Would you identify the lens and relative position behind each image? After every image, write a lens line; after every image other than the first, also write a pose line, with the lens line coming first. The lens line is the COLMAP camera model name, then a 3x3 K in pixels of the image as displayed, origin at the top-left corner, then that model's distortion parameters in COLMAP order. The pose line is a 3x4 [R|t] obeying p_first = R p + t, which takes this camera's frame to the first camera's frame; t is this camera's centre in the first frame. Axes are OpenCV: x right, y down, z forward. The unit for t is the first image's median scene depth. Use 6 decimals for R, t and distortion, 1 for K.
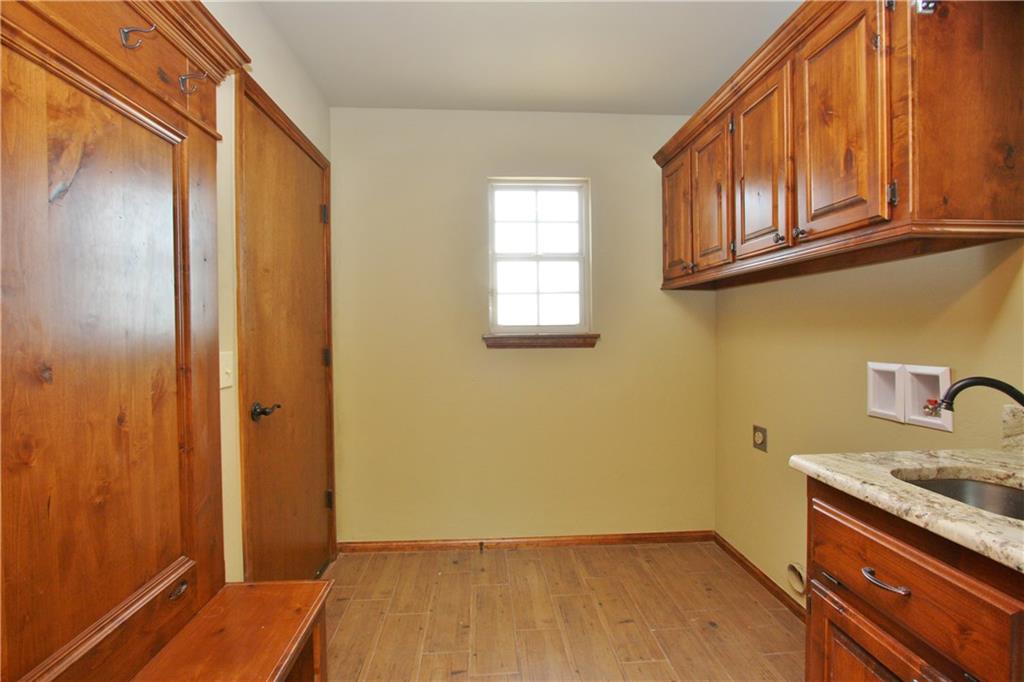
lens RADIAL K [[474.7, 0, 512.2], [0, 474.7, 336.1], [0, 0, 1]] dist [-0.021894, 0.003752]
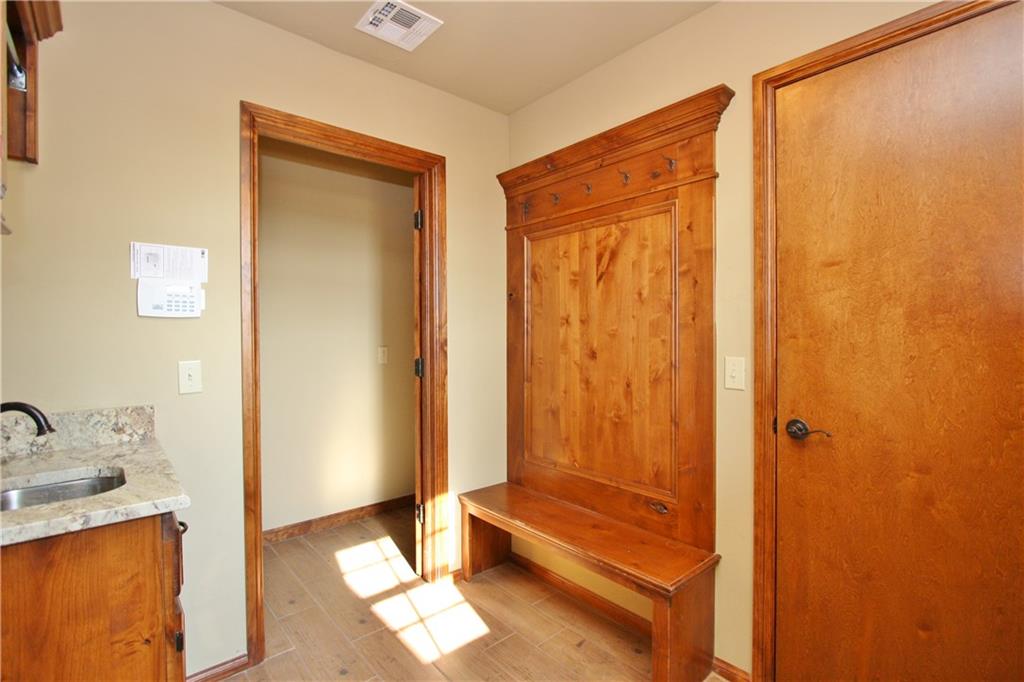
lens RADIAL K [[474.7, 0, 512.3], [0, 474.7, 338.4], [0, 0, 1]] dist [-0.021894, 0.003752]
pose [[-0.792250, 0.019559, -0.609883, 0.682707], [0.002465, 0.999581, 0.028856, -0.062129], [0.610192, 0.021358, -0.791966, 2.198551]]
